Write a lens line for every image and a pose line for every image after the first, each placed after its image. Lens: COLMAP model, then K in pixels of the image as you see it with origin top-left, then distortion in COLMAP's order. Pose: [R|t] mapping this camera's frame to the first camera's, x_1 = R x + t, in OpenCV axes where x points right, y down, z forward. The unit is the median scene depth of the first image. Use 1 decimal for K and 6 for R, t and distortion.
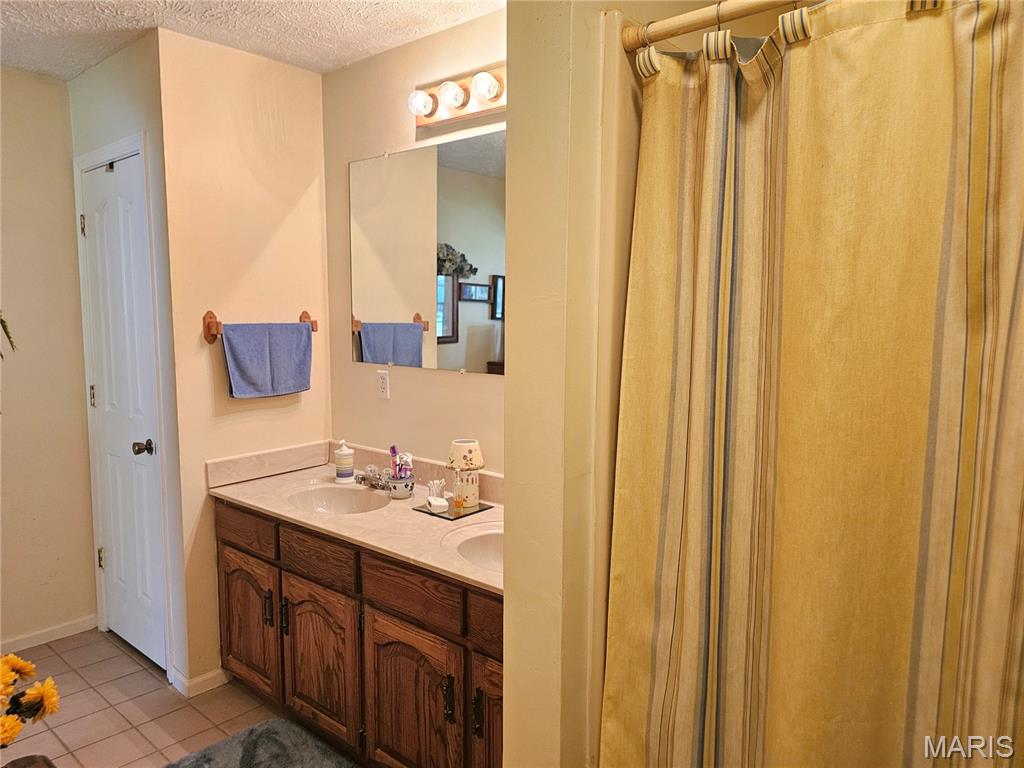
lens RADIAL K [[695.2, 0, 512.0], [0, 695.2, 384.0], [0, 0, 1]] dist [0.033307, -0.004196]
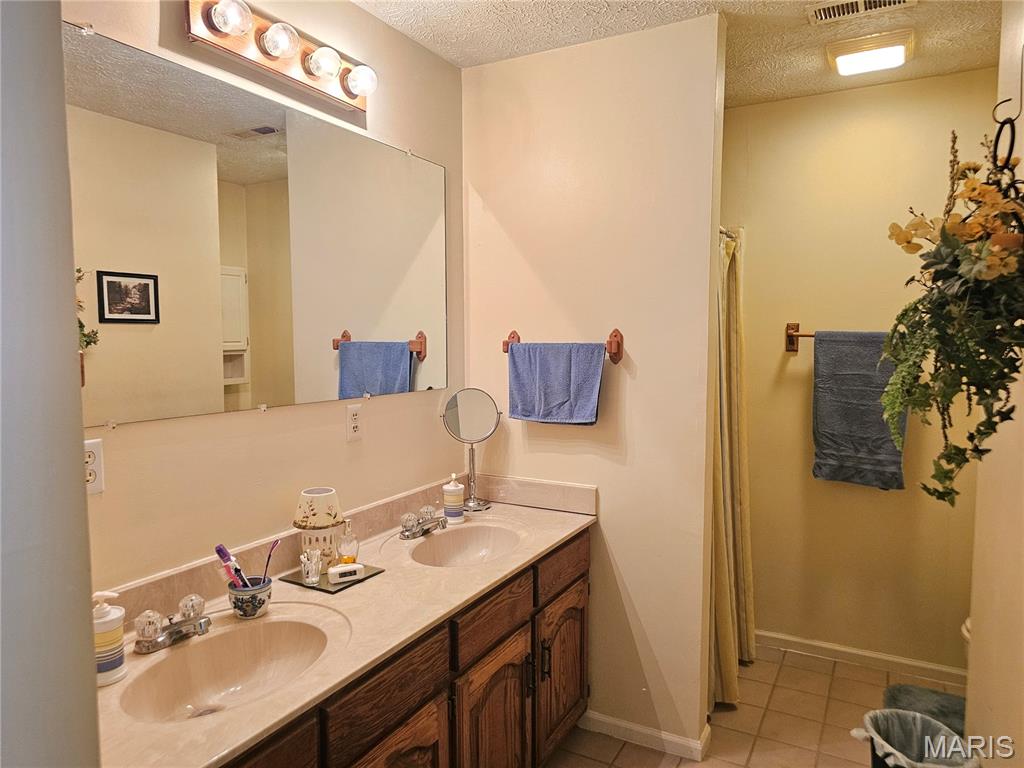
lens RADIAL K [[695.2, 0, 512.0], [0, 695.2, 384.0], [0, 0, 1]] dist [0.033307, -0.004196]
pose [[-0.195732, -0.086194, 0.976862, -0.982429], [0.102841, 0.988833, 0.107857, -0.112026], [-0.975250, 0.121573, -0.184682, 1.023828]]
